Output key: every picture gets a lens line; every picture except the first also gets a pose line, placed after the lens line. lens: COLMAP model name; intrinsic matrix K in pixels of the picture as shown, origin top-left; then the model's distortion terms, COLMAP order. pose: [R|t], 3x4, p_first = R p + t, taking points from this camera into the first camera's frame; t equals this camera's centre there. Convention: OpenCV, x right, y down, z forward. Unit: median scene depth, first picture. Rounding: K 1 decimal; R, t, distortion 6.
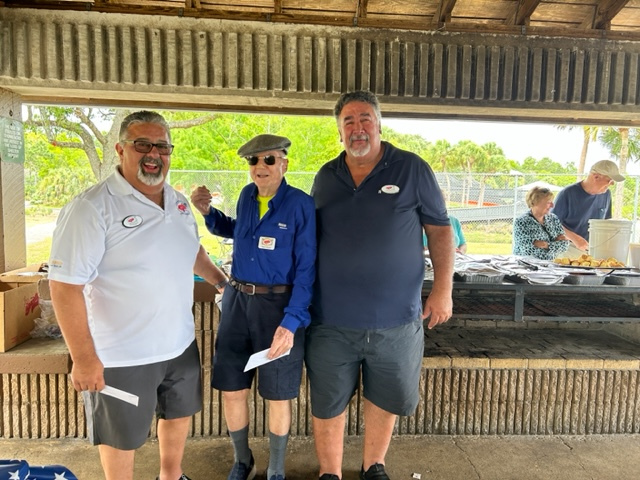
lens RADIAL K [[481.9, 0, 321.9], [0, 481.9, 244.0], [0, 0, 1]] dist [0.052589, -0.057258]
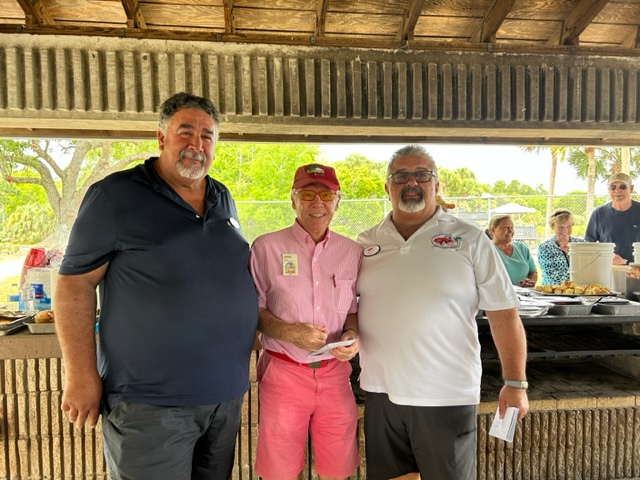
lens RADIAL K [[481.9, 0, 320.8], [0, 481.9, 246.0], [0, 0, 1]] dist [0.052589, -0.057258]
pose [[0.998473, -0.033567, 0.043867, 0.030678], [0.035841, 0.997996, -0.052141, -0.014159], [-0.042029, 0.053633, 0.997676, 0.090202]]
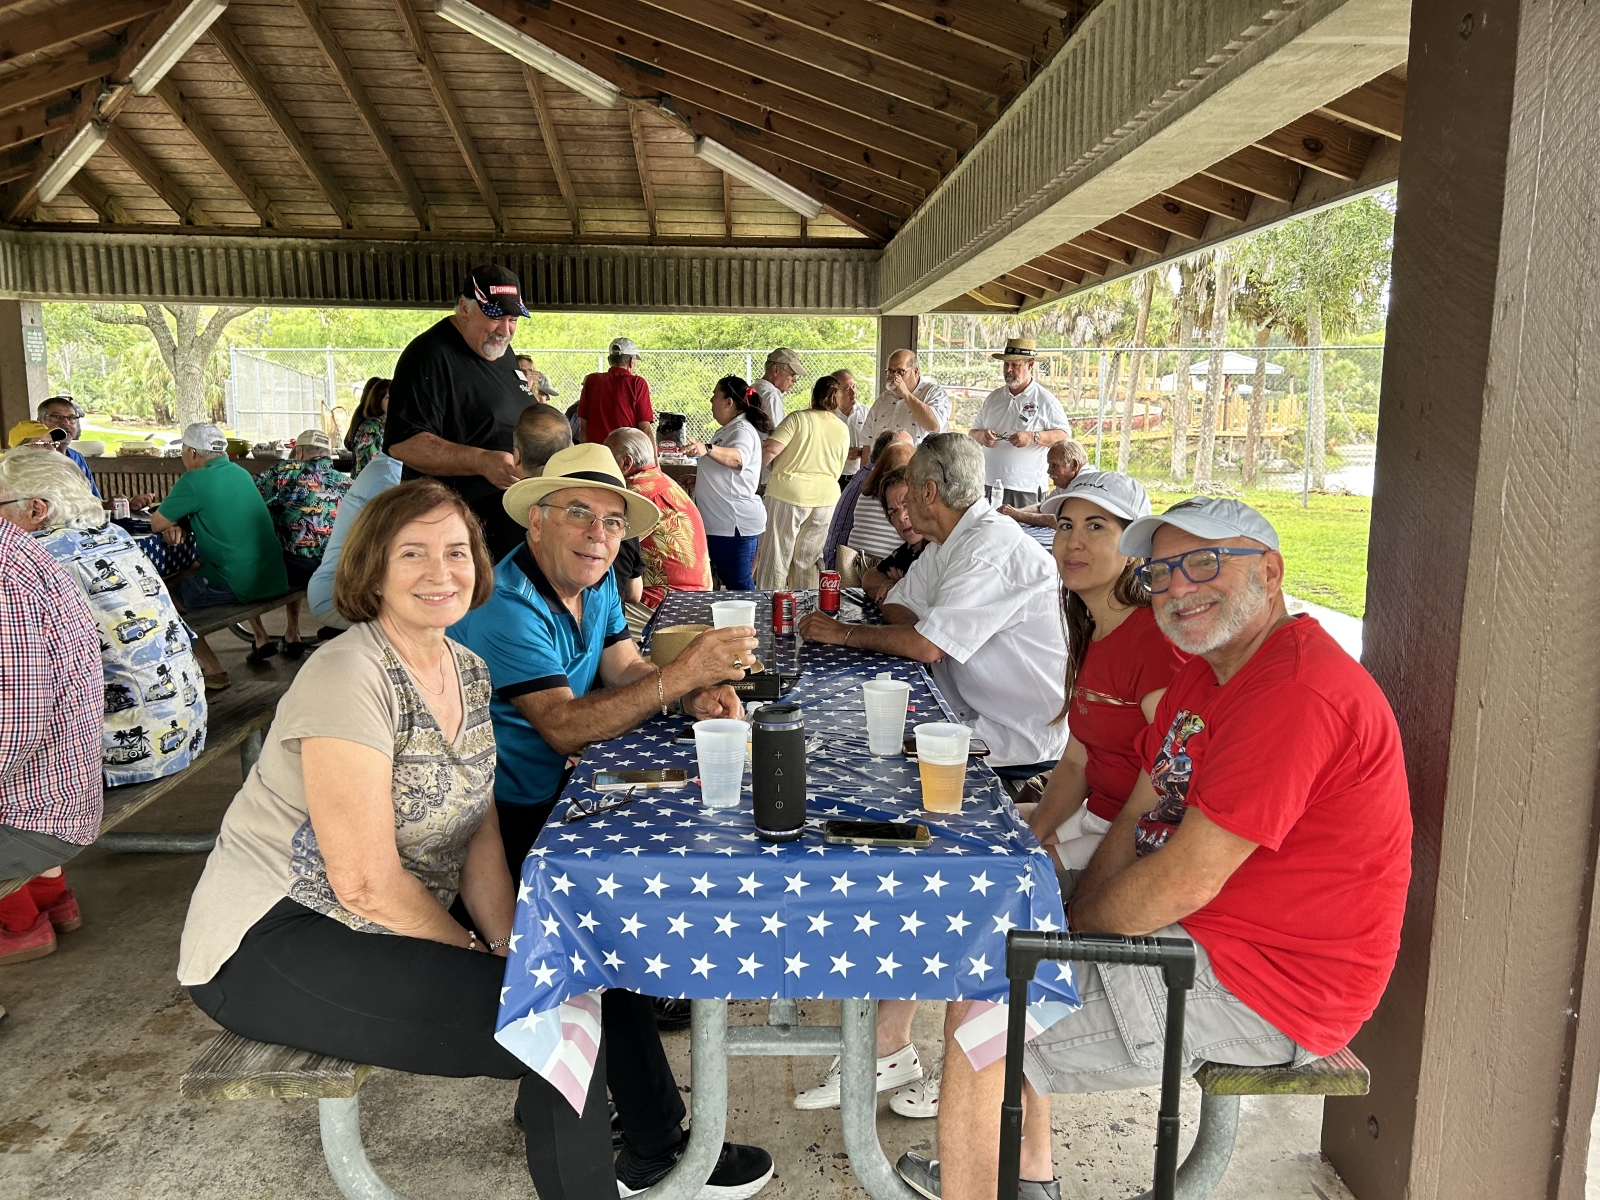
lens RADIAL K [[1204.8, 0, 809.9], [0, 1204.8, 608.9], [0, 0, 1]] dist [0.052589, -0.057258]
pose [[0.999783, -0.010416, -0.018066, 1.236406], [0.011767, 0.997012, 0.076343, 0.205302], [0.017217, -0.076539, 0.996918, -1.881033]]
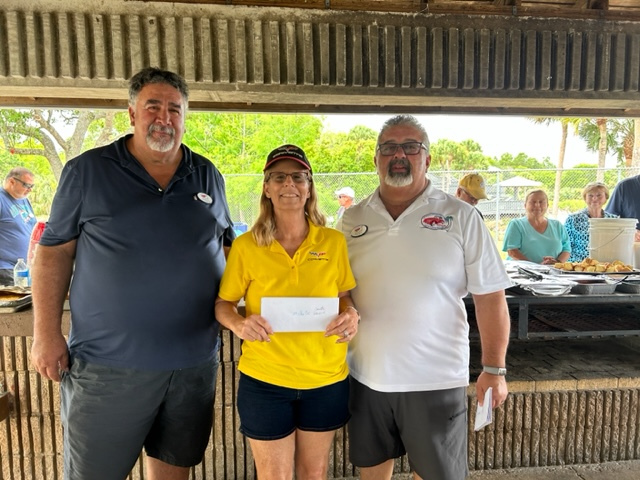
lens RADIAL K [[481.9, 0, 318.6], [0, 481.9, 245.9], [0, 0, 1]] dist [0.052589, -0.057258]
pose [[0.999026, -0.030900, 0.031509, 0.011354], [0.030839, 0.999521, 0.002421, -0.019939], [-0.031568, -0.001447, 0.999501, 0.118369]]
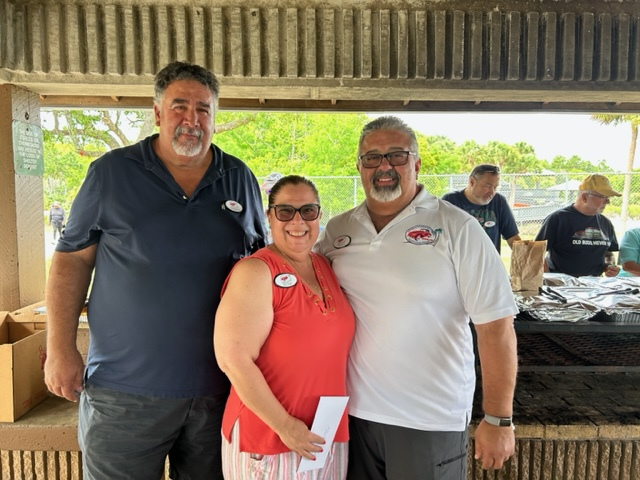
lens RADIAL K [[481.9, 0, 317.5], [0, 481.9, 238.6], [0, 0, 1]] dist [0.052589, -0.057258]
pose [[0.998421, -0.014973, -0.054135, -0.102113], [0.013961, 0.999722, -0.019025, -0.036863], [0.054405, 0.018239, 0.998352, 0.204161]]
